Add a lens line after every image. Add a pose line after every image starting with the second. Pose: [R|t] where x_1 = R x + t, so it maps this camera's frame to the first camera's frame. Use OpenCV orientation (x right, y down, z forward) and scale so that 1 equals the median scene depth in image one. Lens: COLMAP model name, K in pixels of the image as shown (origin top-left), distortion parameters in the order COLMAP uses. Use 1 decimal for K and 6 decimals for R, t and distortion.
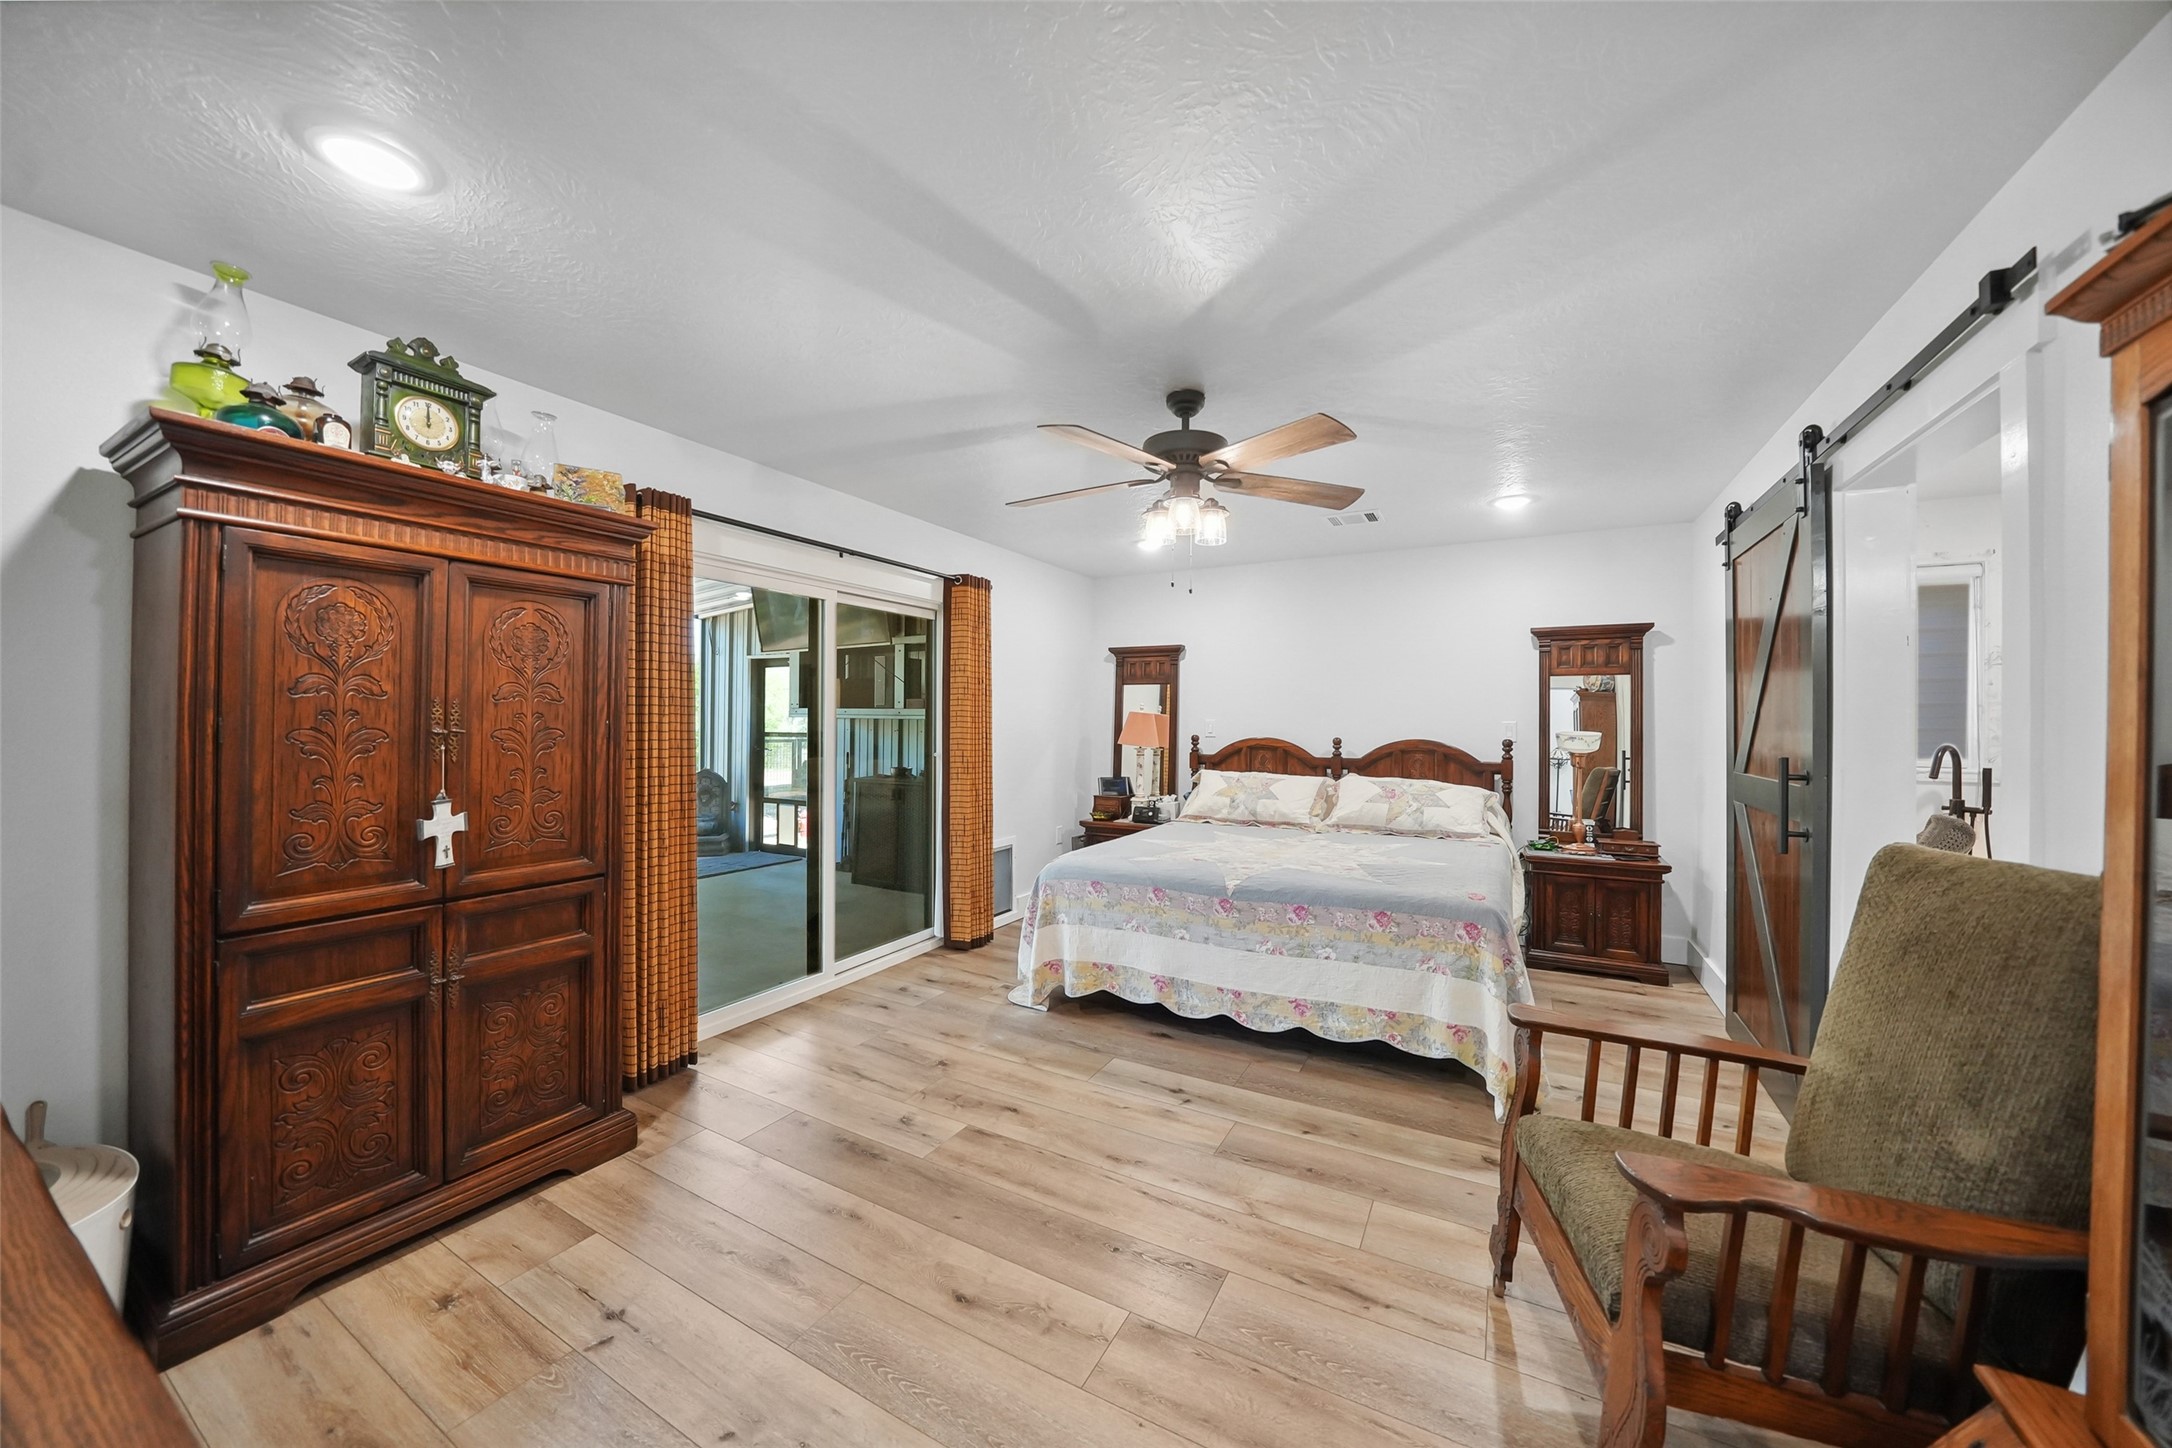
lens RADIAL K [[765.4, 0, 1081.4], [0, 765.4, 705.6], [0, 0, 1]] dist [-0.017360, 0.000115]
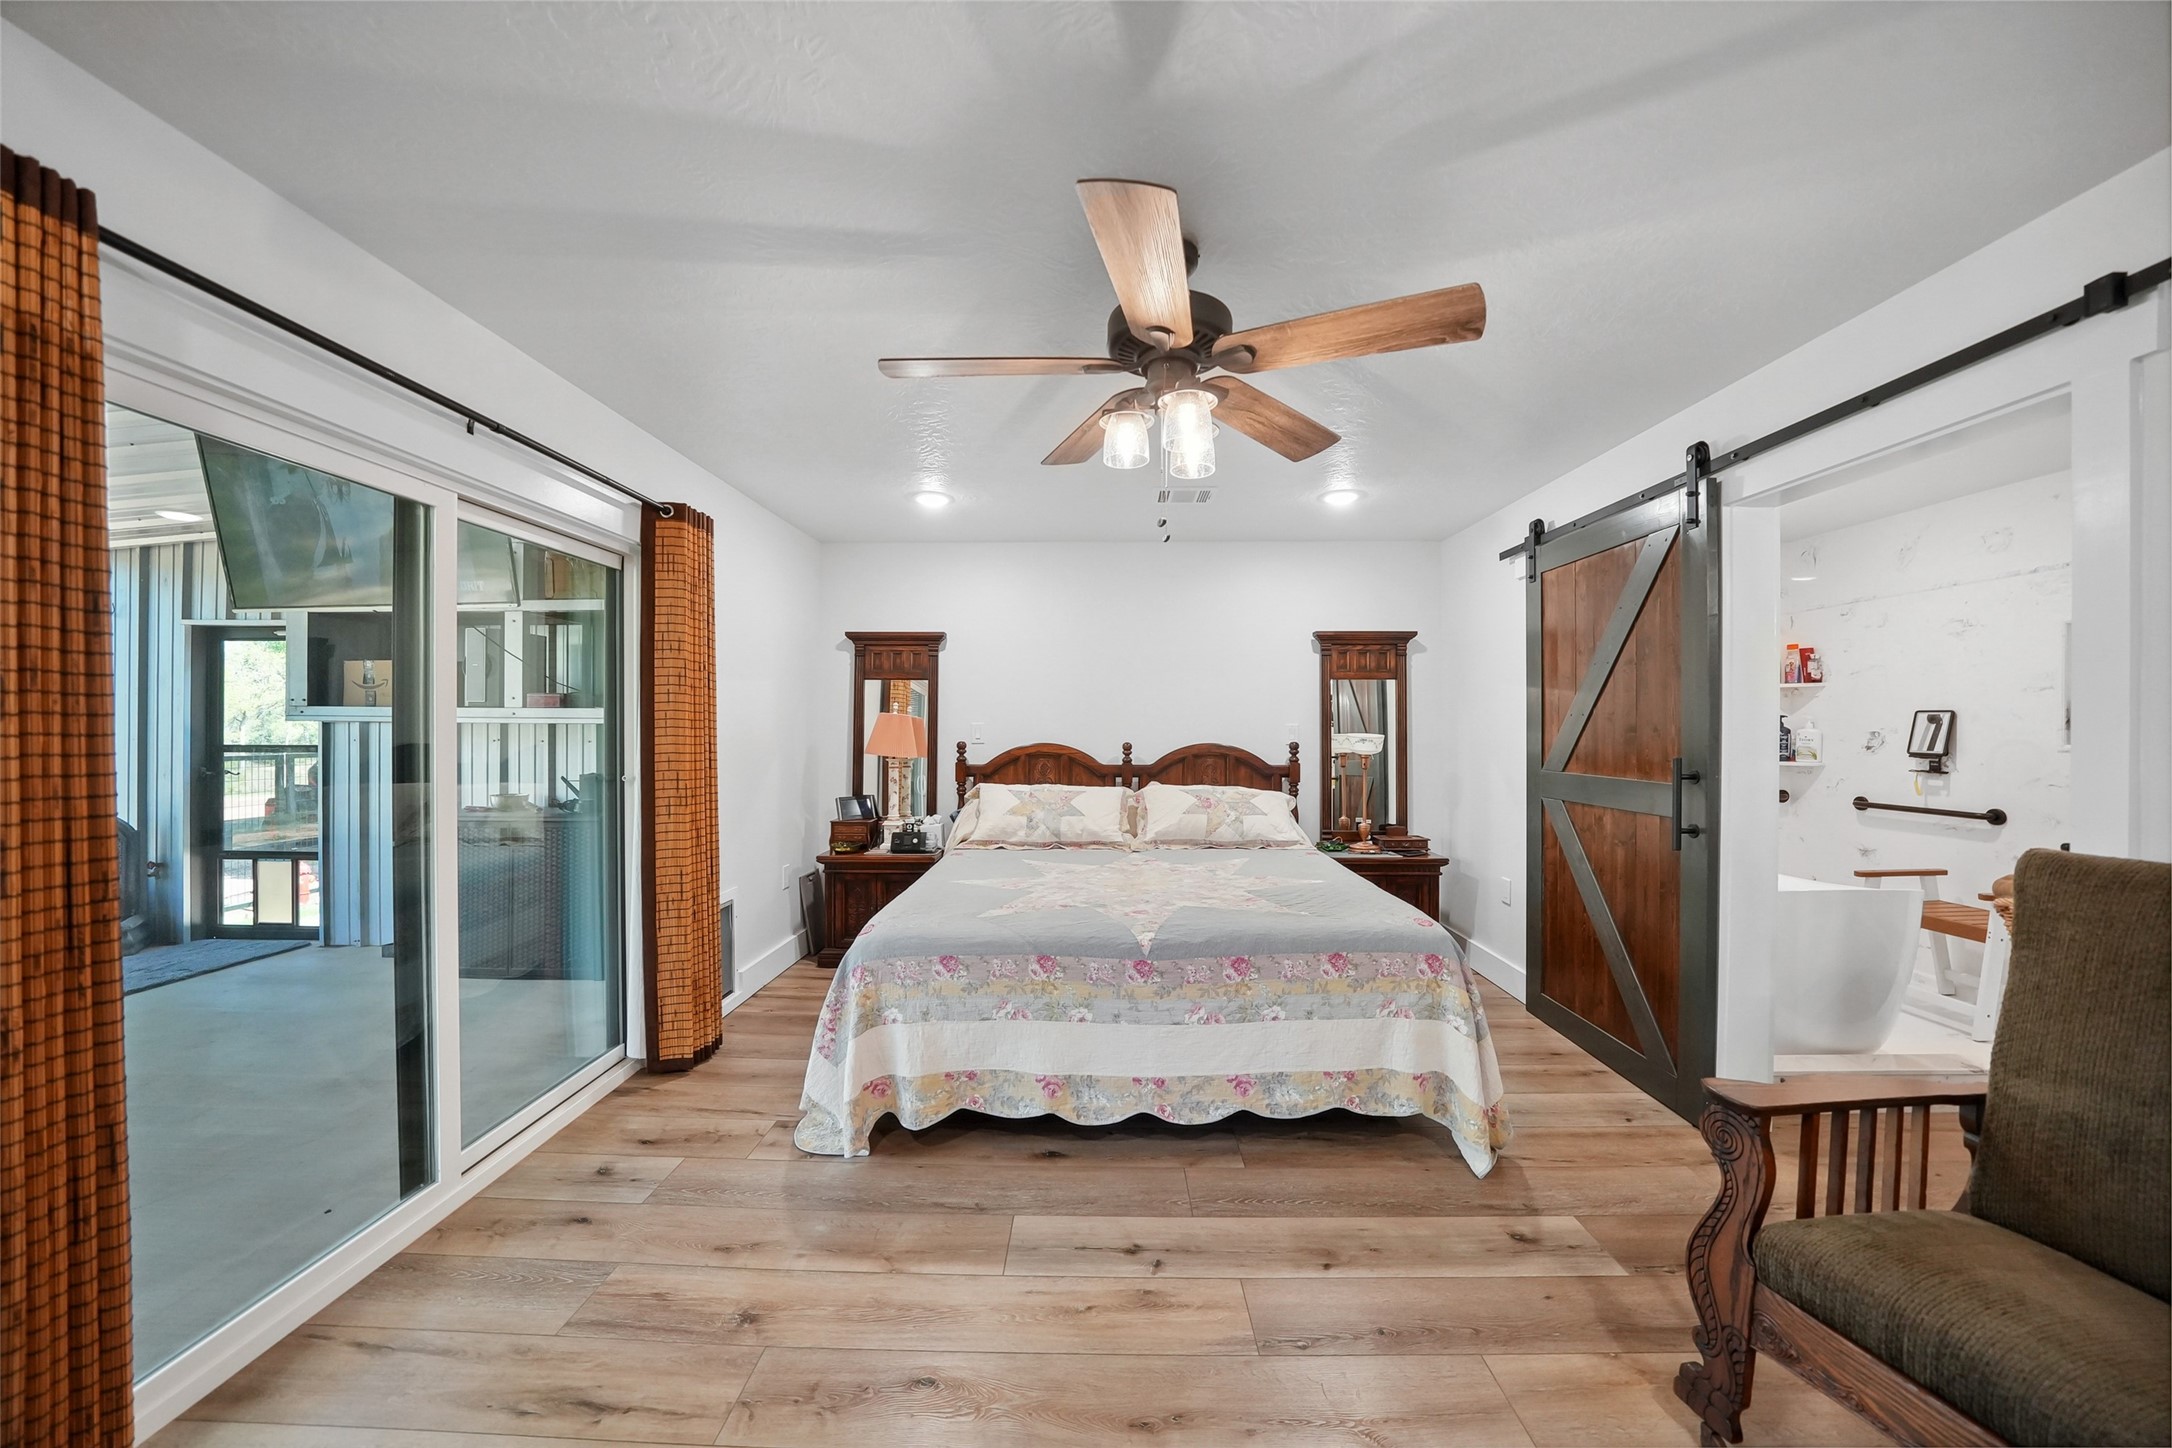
lens RADIAL K [[755.2, 0, 1086.0], [0, 755.2, 724.0], [0, 0, 1]] dist [-0.020006, 0.000452]
pose [[0.880043, -0.003544, 0.474880, -0.161275], [-0.005857, 0.999815, 0.018317, 0.004476], [-0.474857, -0.018902, 0.879860, 0.282362]]
